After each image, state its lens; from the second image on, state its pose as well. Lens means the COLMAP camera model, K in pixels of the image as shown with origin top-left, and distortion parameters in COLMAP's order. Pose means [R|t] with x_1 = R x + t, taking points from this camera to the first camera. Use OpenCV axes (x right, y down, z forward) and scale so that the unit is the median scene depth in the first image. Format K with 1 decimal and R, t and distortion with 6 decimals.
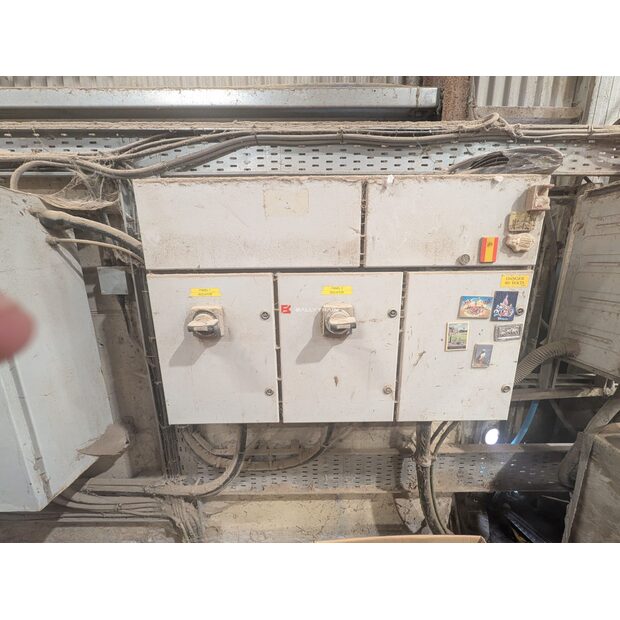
lens RADIAL K [[234.4, 0, 317.6], [0, 234.4, 305.1], [0, 0, 1]] dist [0.000955, 0.000038]
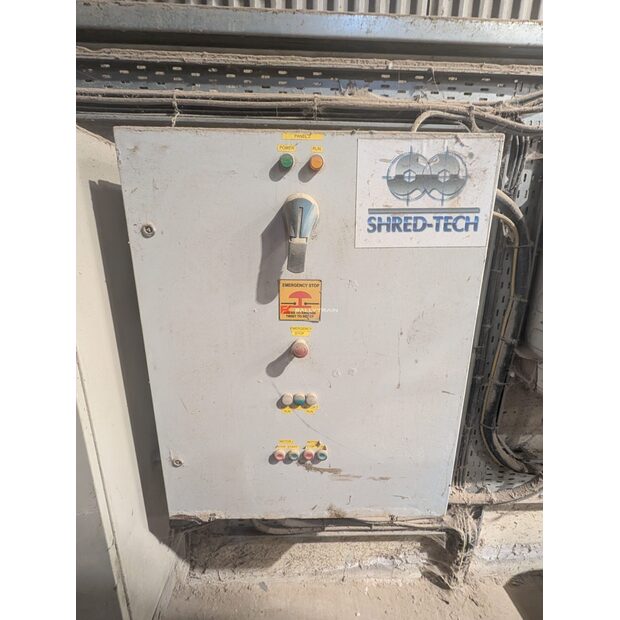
lens RADIAL K [[296.4, 0, 311.3], [0, 296.4, 304.9], [0, 0, 1]] dist [0.000365, 0.000244]
pose [[0.999362, 0.011045, 0.033966, -1.664171], [-0.012626, 0.998830, 0.046688, 0.030784], [-0.033411, -0.047087, 0.998332, -0.069949]]
